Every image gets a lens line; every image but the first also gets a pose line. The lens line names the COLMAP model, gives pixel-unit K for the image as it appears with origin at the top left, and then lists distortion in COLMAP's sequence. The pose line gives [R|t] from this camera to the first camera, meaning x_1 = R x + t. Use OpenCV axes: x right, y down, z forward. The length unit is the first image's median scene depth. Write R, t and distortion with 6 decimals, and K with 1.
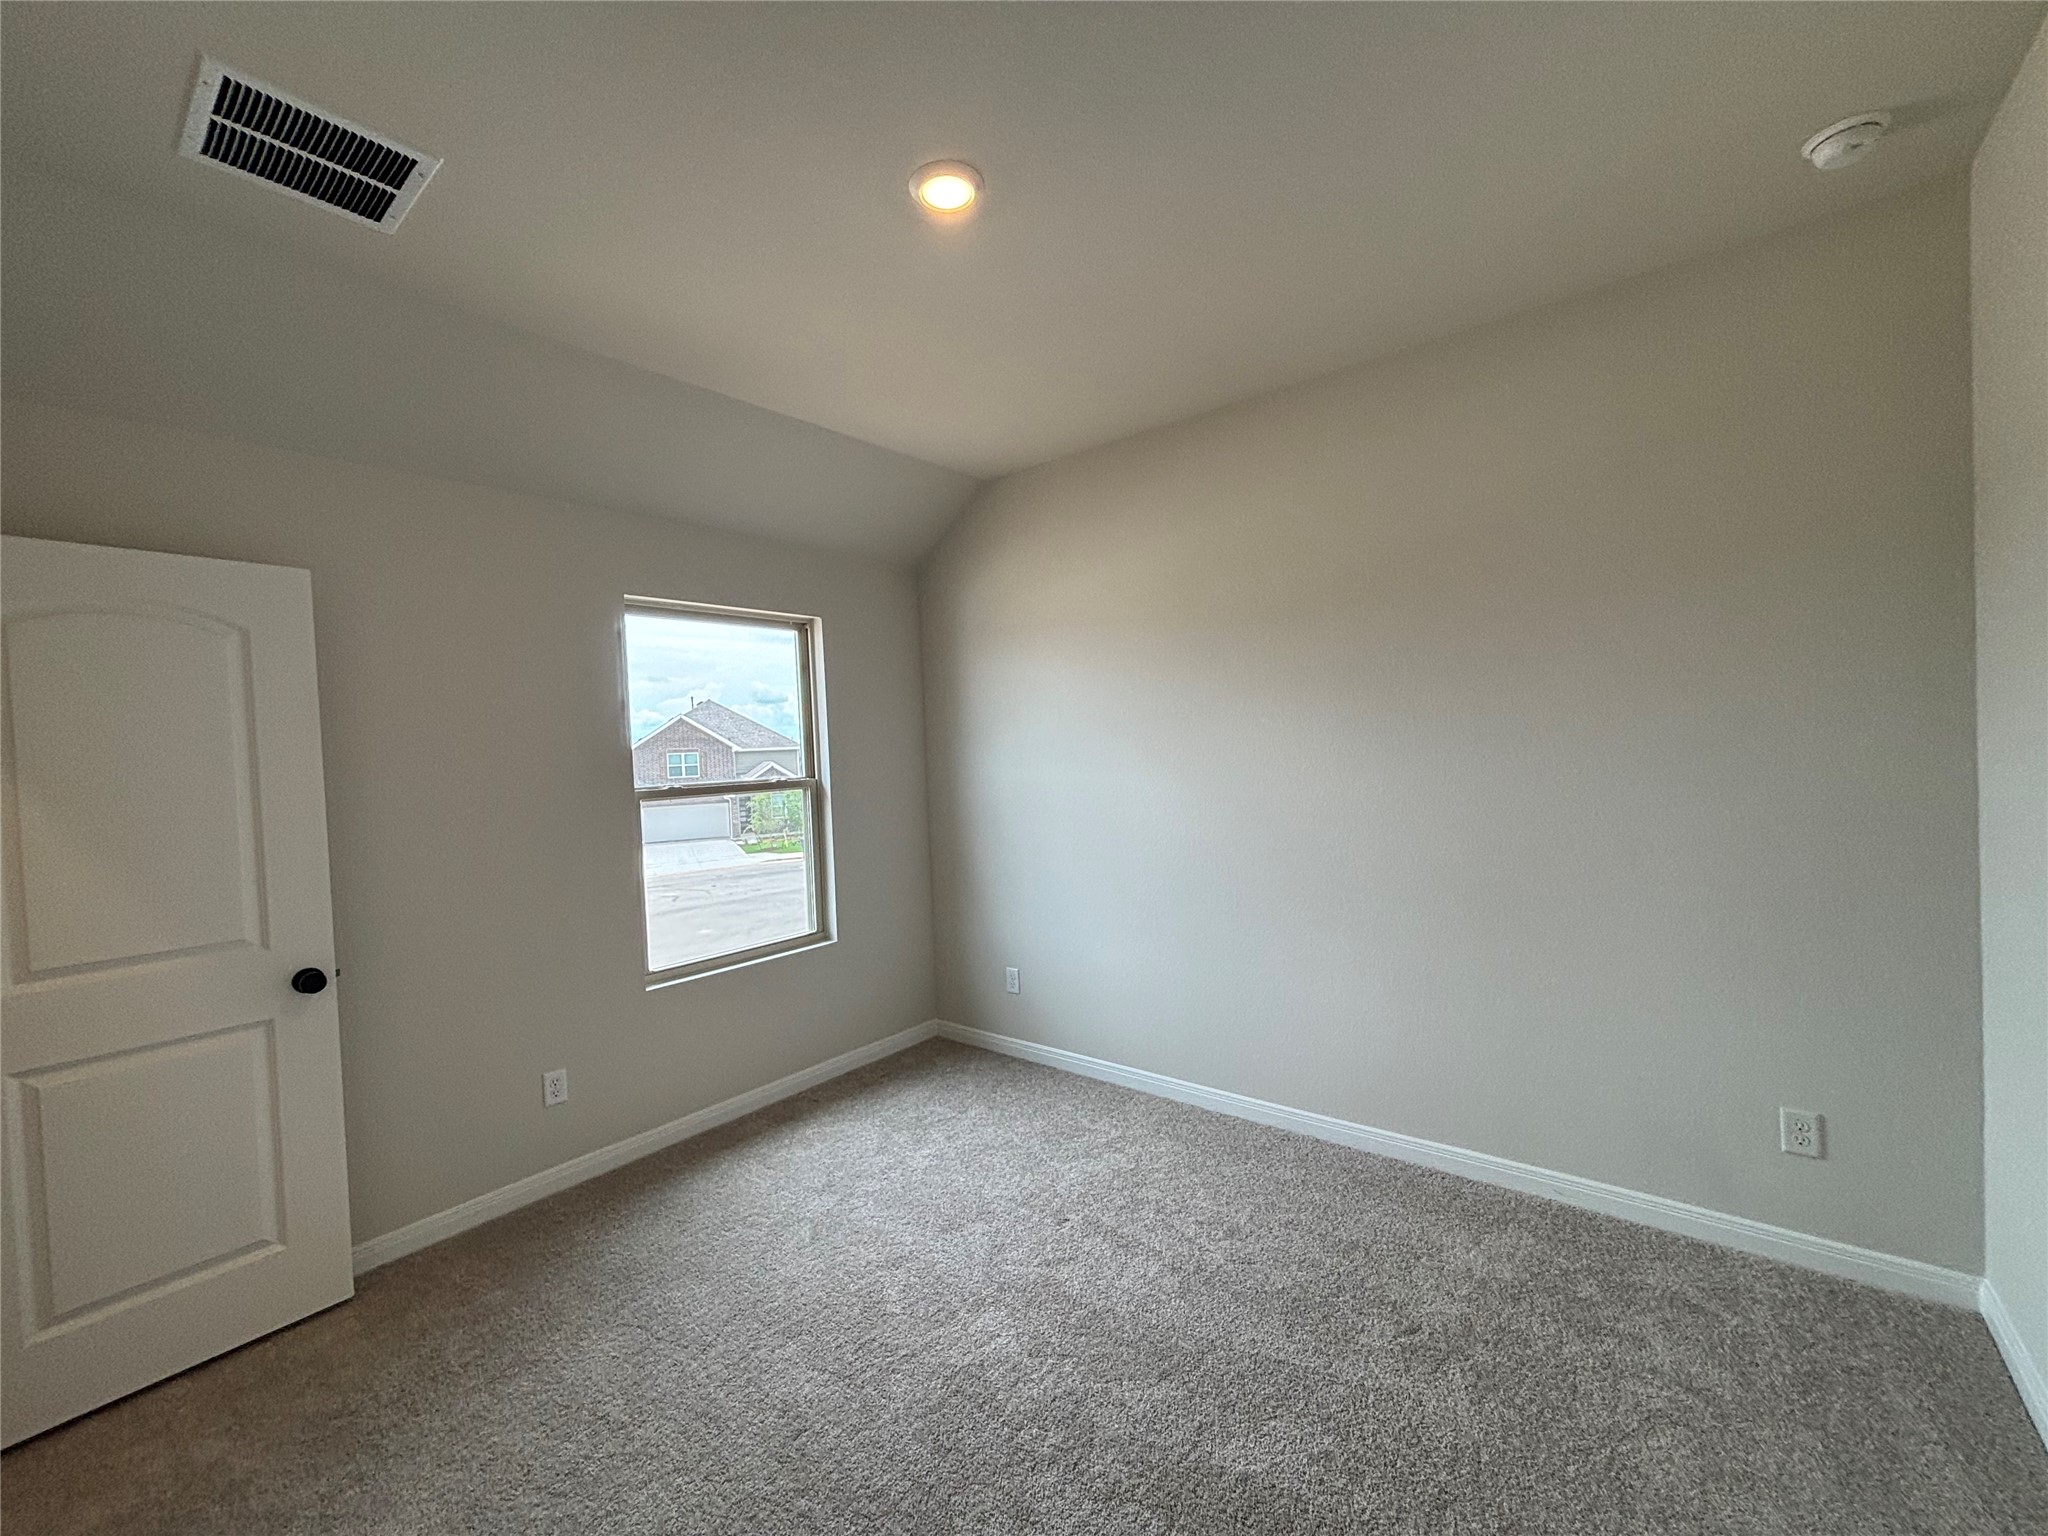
lens RADIAL K [[831.9, 0, 1043.6], [0, 831.9, 761.2], [0, 0, 1]] dist [0.000639, 0.000176]
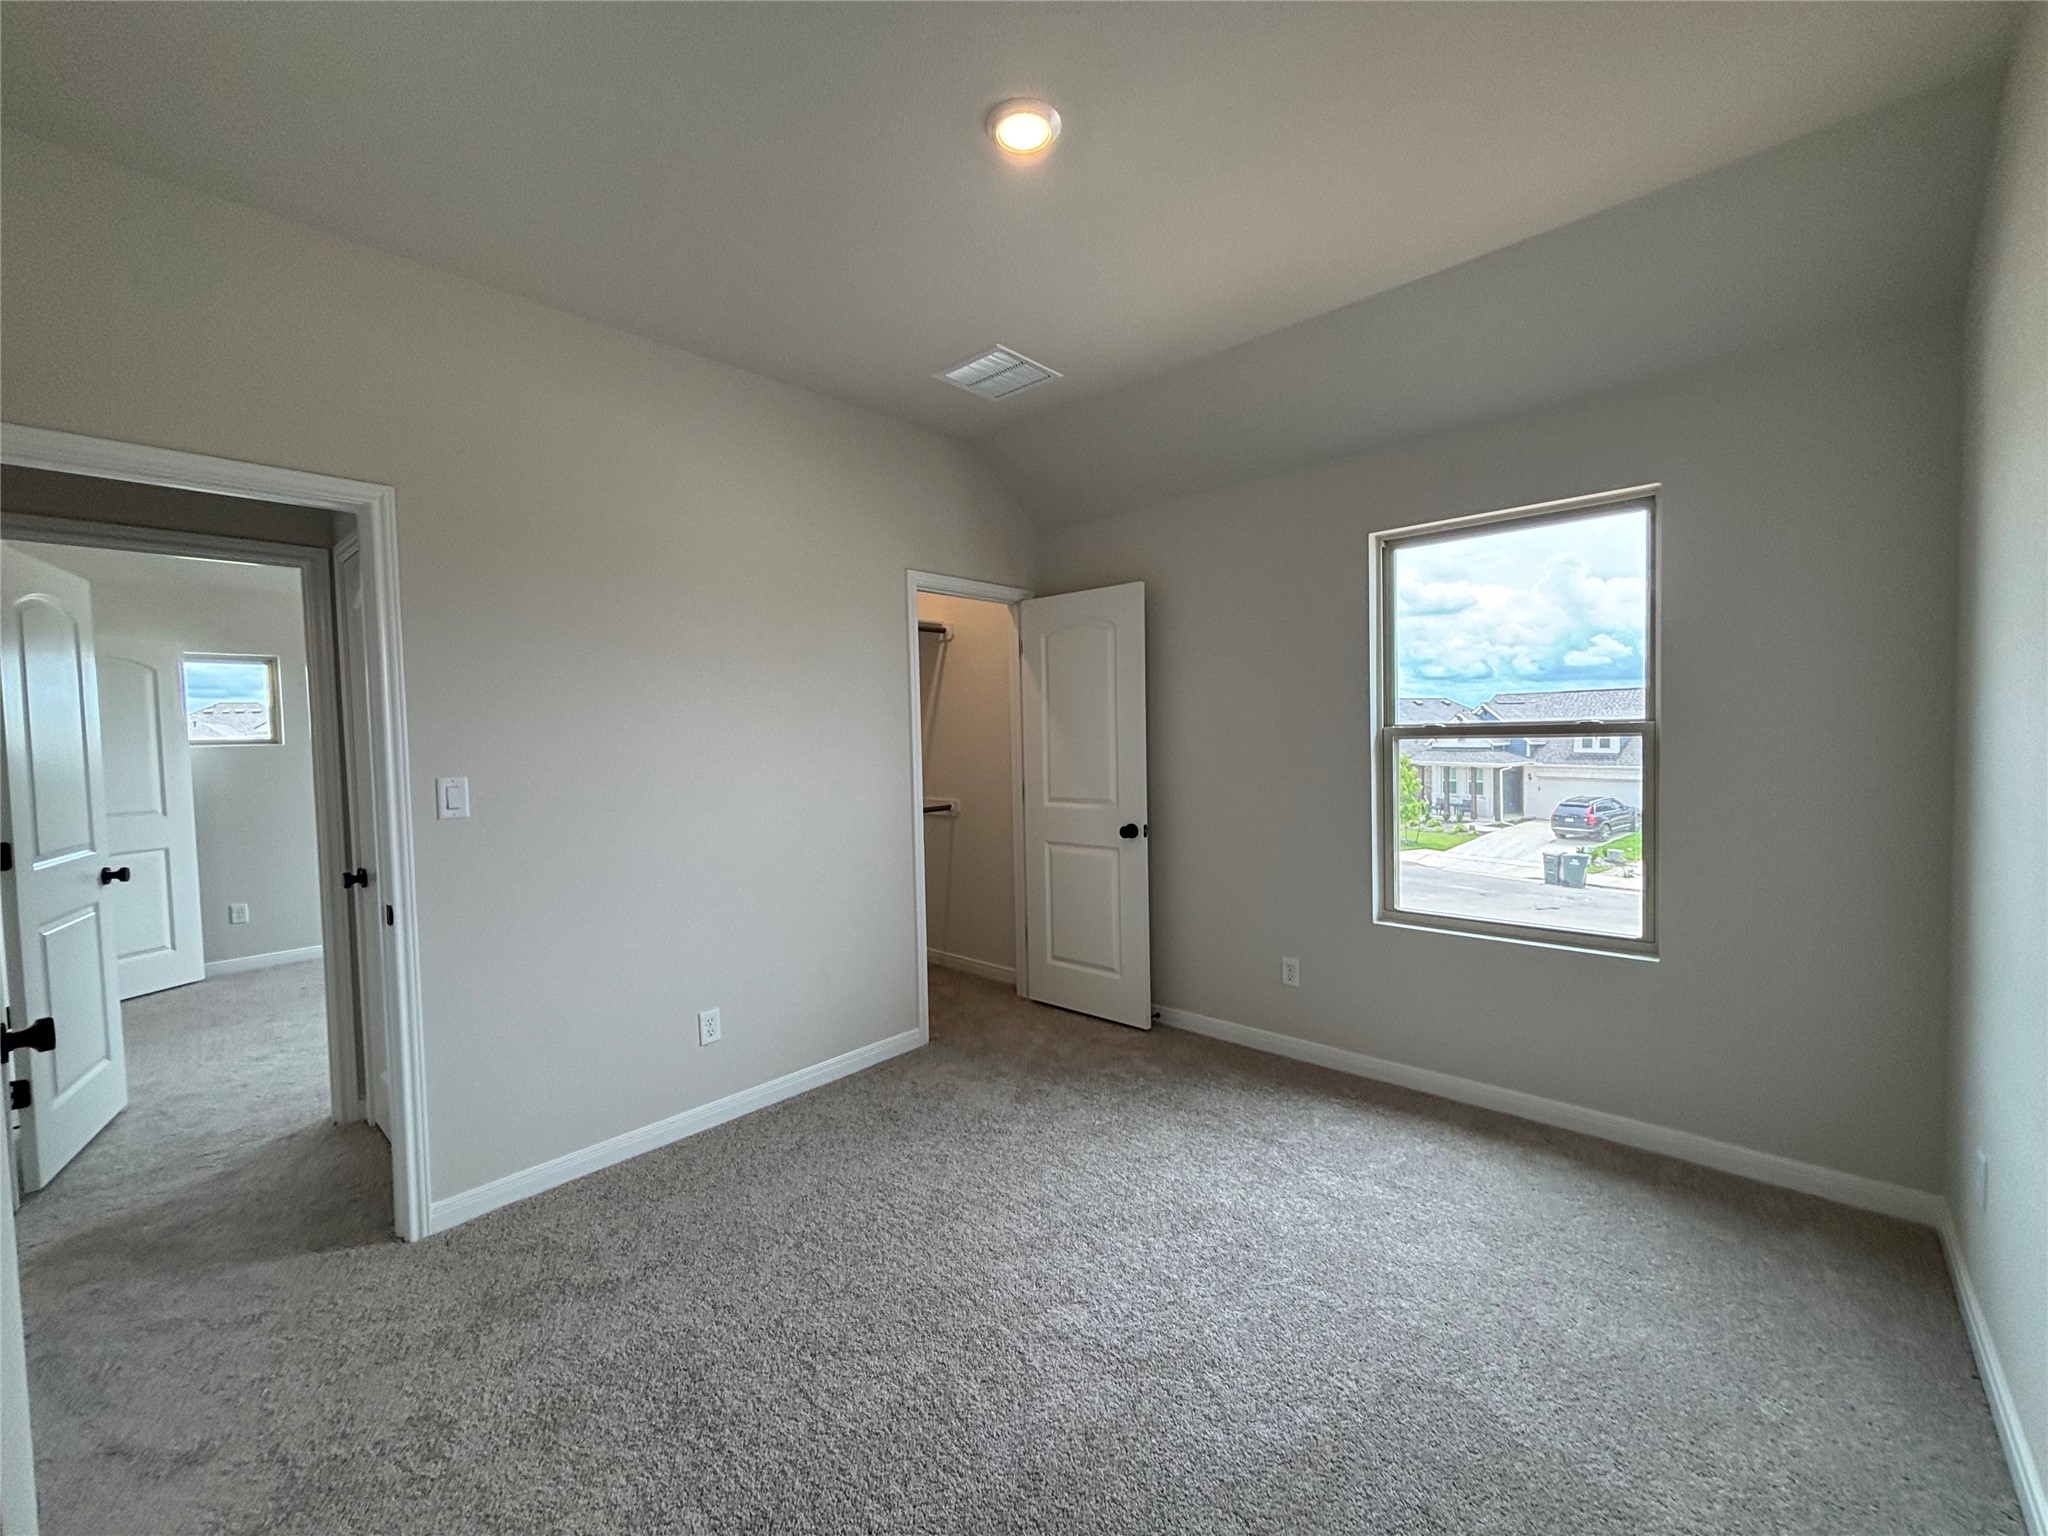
lens RADIAL K [[831.9, 0, 1022.4], [0, 831.9, 765.8], [0, 0, 1]] dist [0.000639, 0.000176]
pose [[-0.079289, 0.084849, -0.993234, 0.757046], [0.009677, 0.996390, 0.084346, -0.009713], [0.996805, -0.002924, -0.079824, 0.884718]]
